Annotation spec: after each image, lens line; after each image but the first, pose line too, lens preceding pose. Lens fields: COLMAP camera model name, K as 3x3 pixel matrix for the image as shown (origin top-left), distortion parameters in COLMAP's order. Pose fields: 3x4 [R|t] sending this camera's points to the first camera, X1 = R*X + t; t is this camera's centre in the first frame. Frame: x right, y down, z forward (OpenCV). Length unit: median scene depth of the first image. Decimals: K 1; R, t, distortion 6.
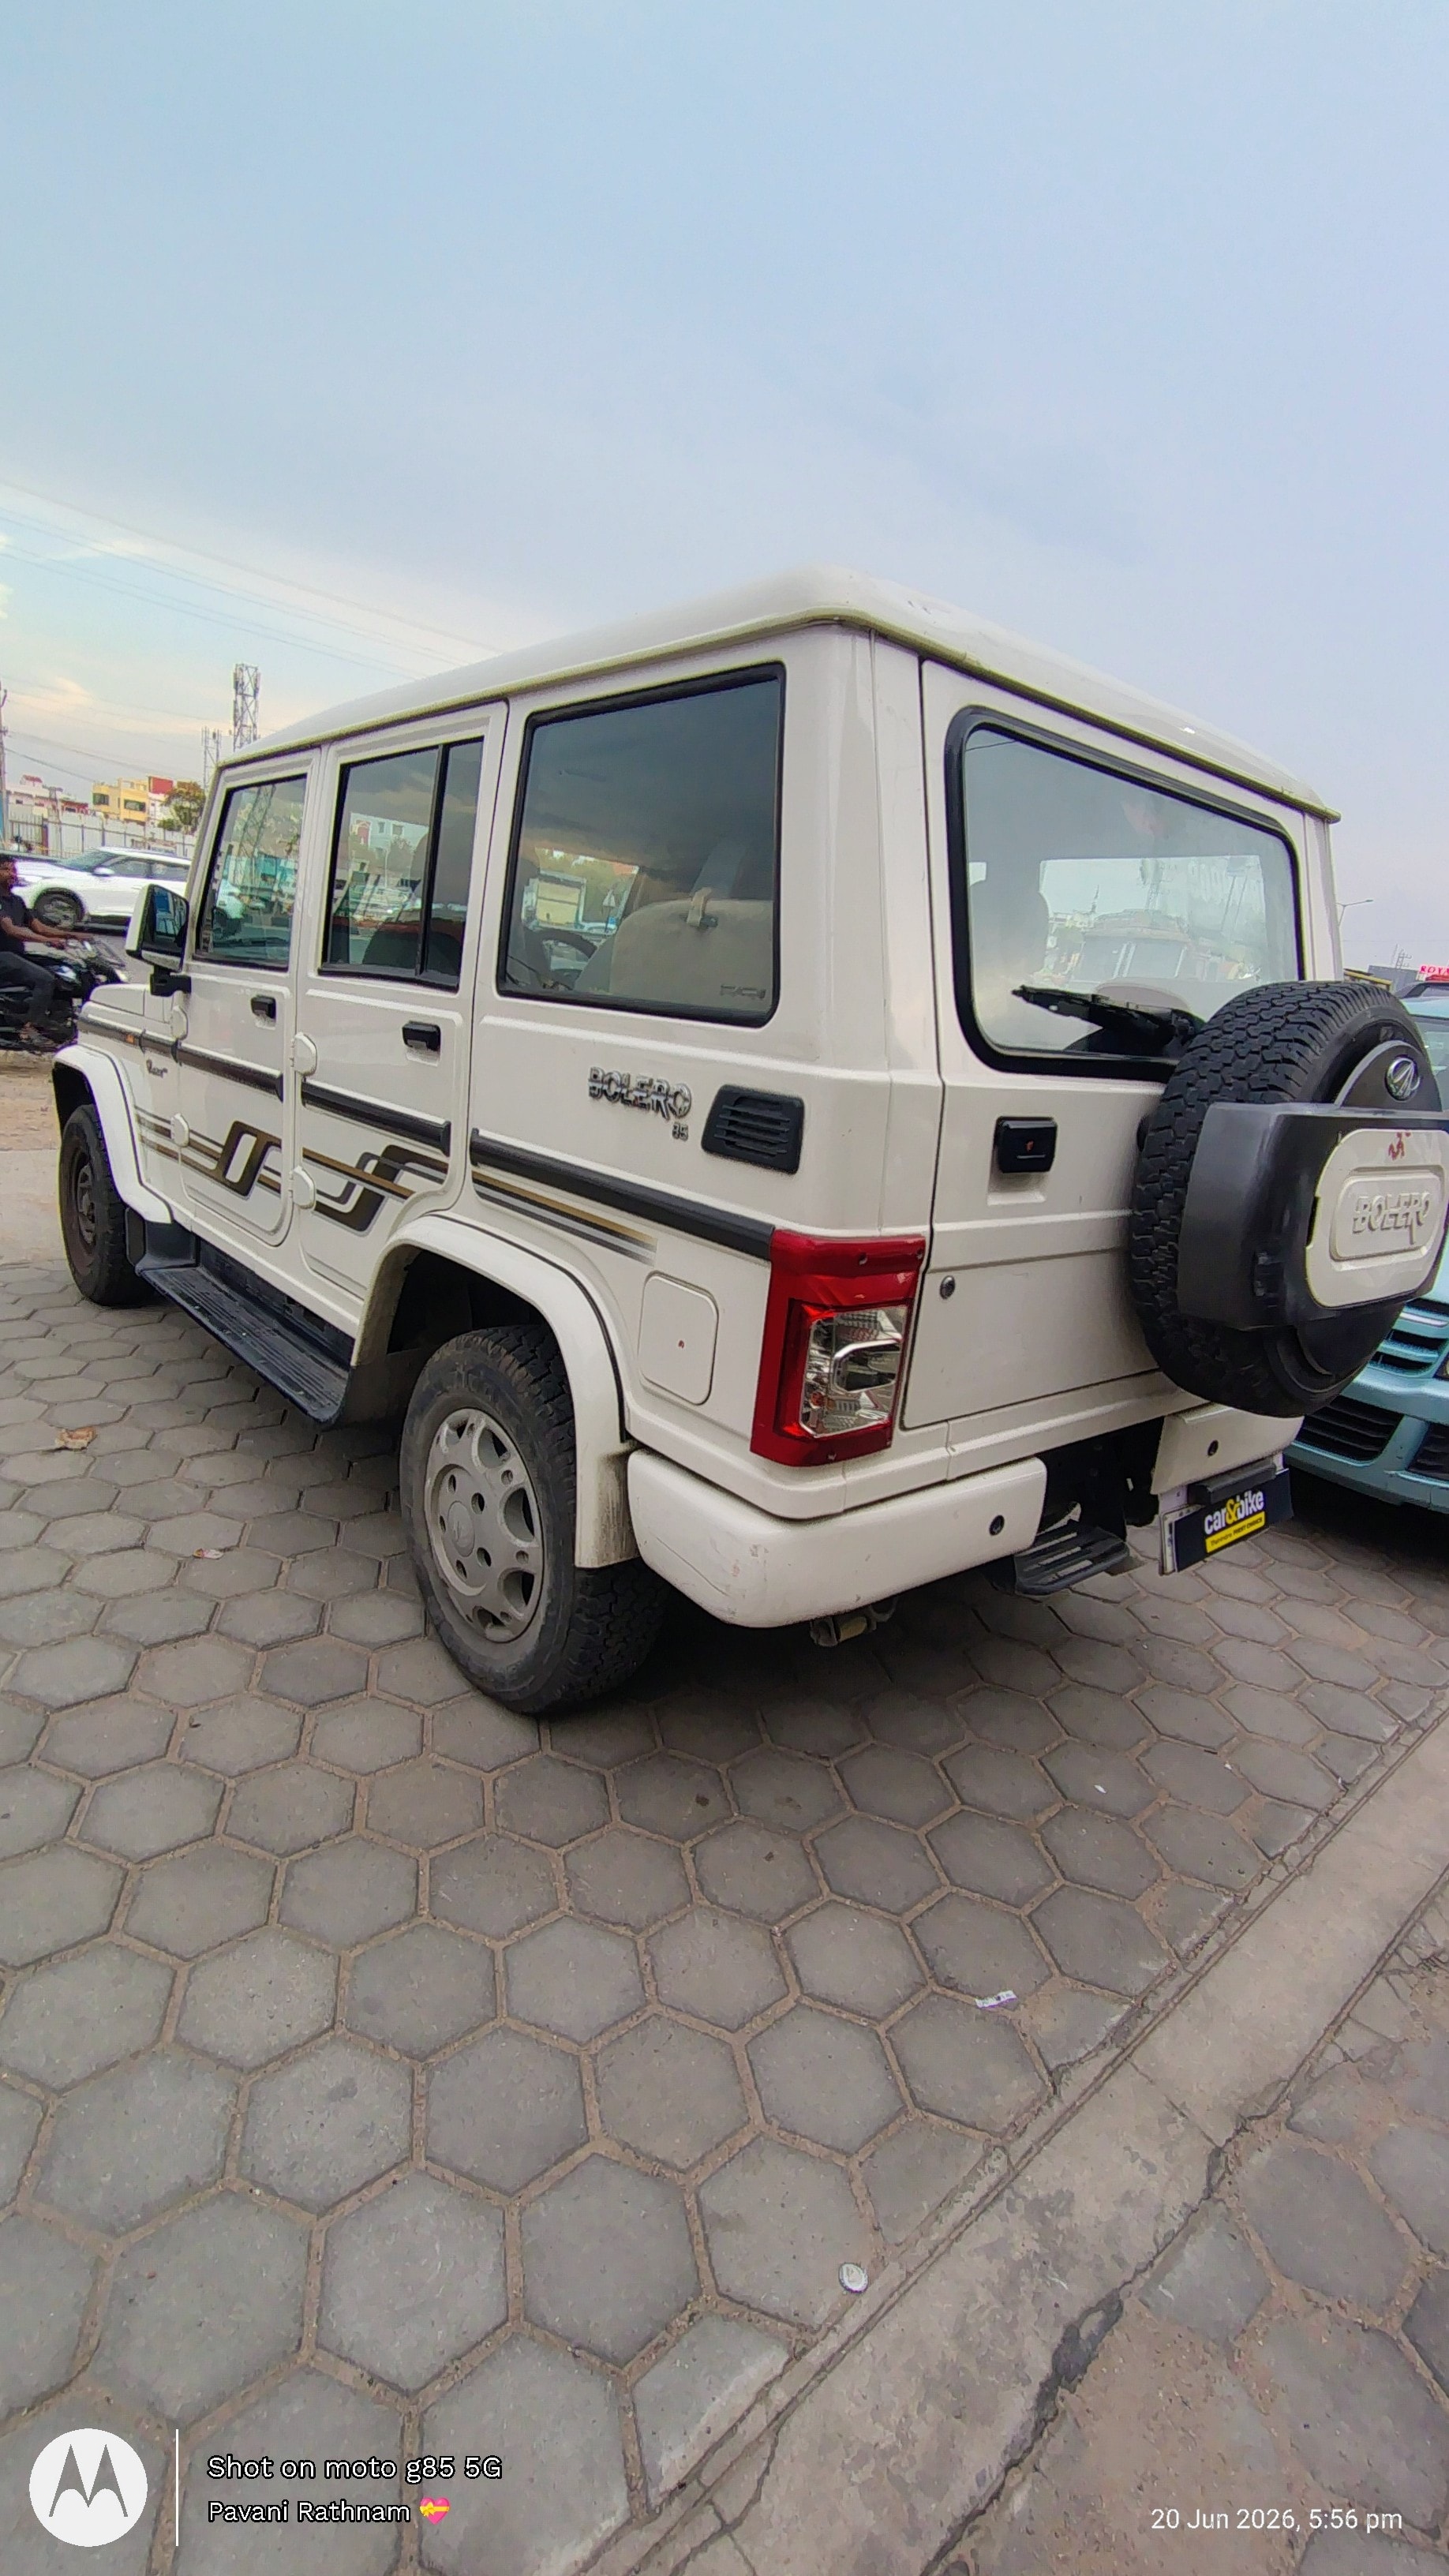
lens RADIAL K [[1198.2, 0, 724.5], [0, 1198.2, 1288.0], [0, 0, 1]] dist [-0.002313, -0.000171]
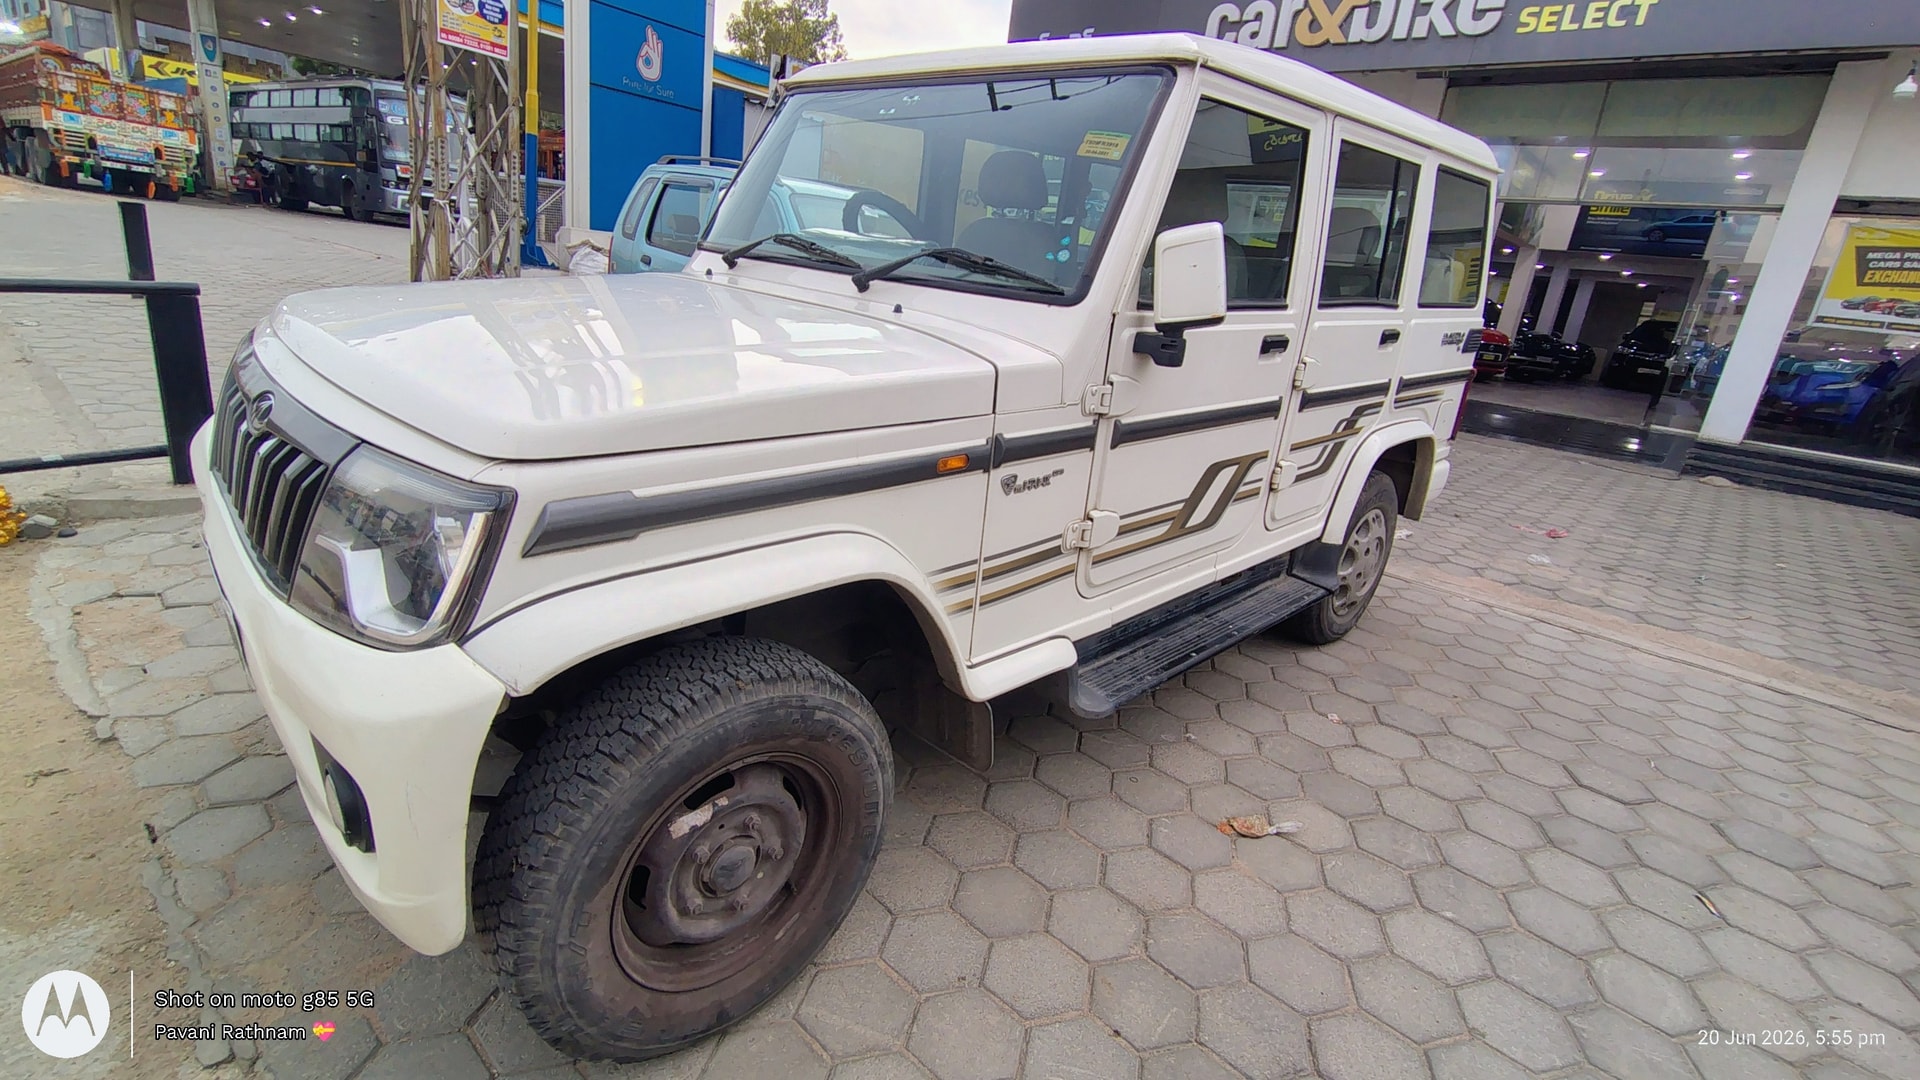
lens RADIAL K [[893.1, 0, 960.0], [0, 893.1, 540.0], [0, 0, 1]] dist [-0.002313, -0.000171]
pose [[-0.089842, -0.436327, 0.895292, -1.444610], [0.133004, 0.885619, 0.444959, -0.590631], [-0.987035, 0.159053, -0.021533, 1.637690]]
